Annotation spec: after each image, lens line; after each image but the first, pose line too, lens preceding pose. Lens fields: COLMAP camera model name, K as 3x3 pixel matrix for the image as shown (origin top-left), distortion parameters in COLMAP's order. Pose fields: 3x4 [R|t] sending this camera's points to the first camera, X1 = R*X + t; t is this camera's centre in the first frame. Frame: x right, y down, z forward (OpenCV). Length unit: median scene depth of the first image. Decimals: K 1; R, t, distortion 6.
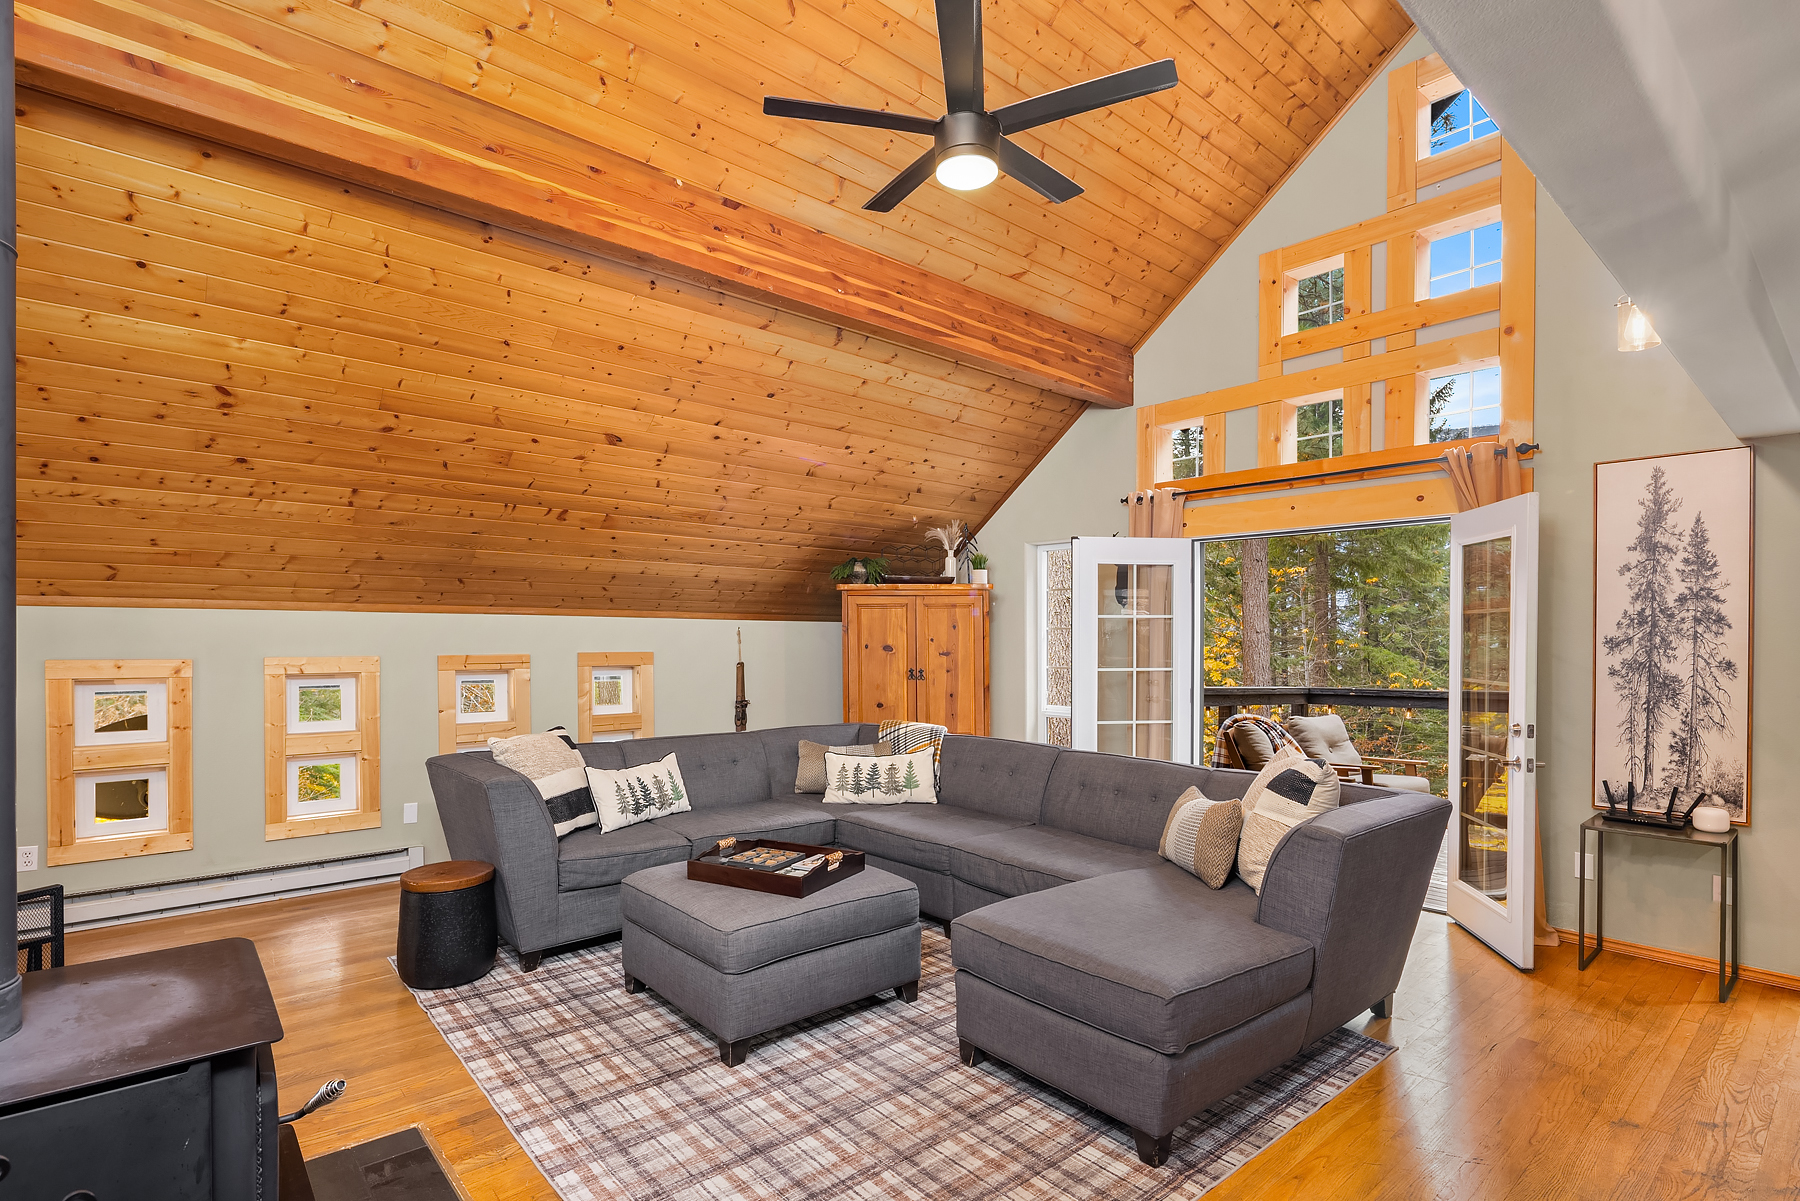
lens RADIAL K [[881.4, 0, 903.0], [0, 881.4, 631.0], [0, 0, 1]] dist [0.000552, -0.000506]
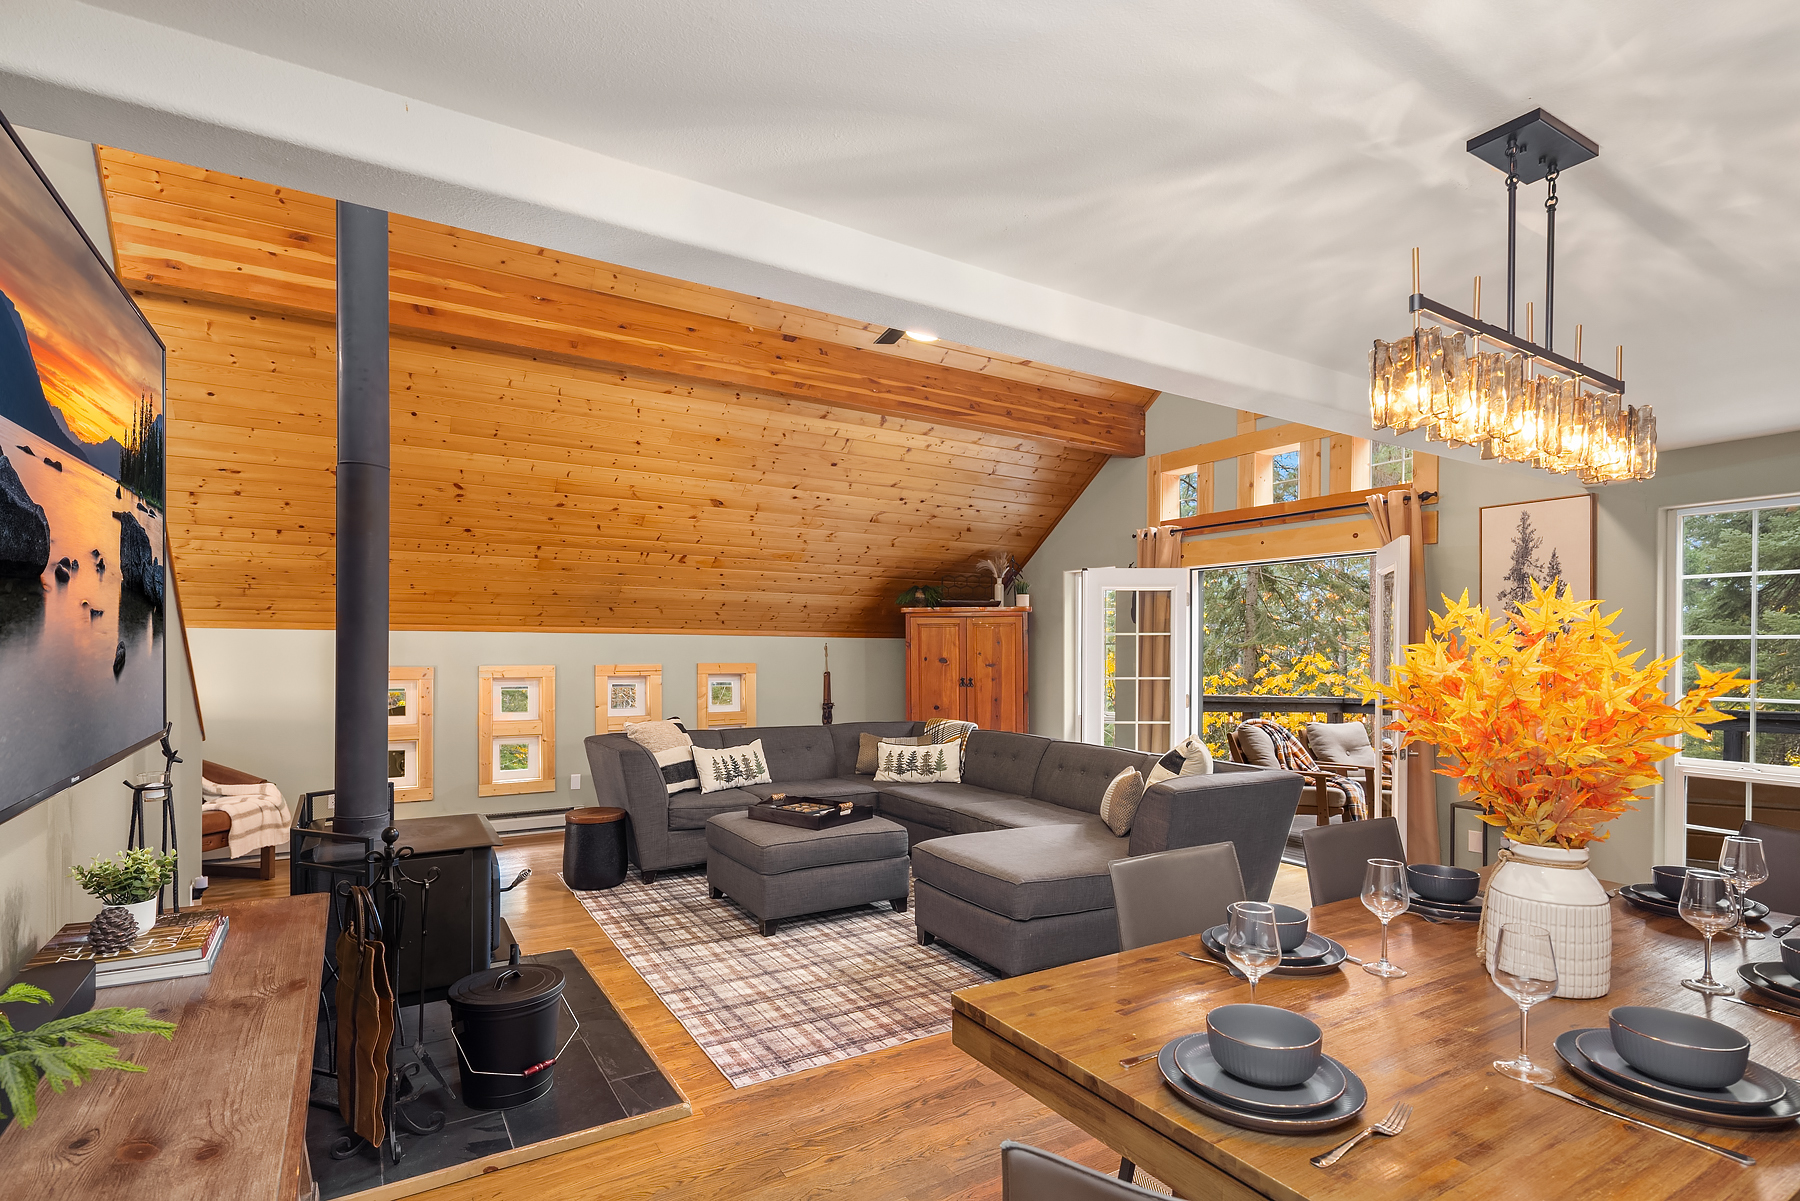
lens RADIAL K [[881.4, 0, 903.0], [0, 881.4, 631.0], [0, 0, 1]] dist [0.000552, -0.000506]
pose [[0.986374, -0.003519, -0.164478, 0.179942], [0.000860, 0.999868, -0.016230, -0.001862], [0.164513, 0.015867, 0.986247, -0.285718]]
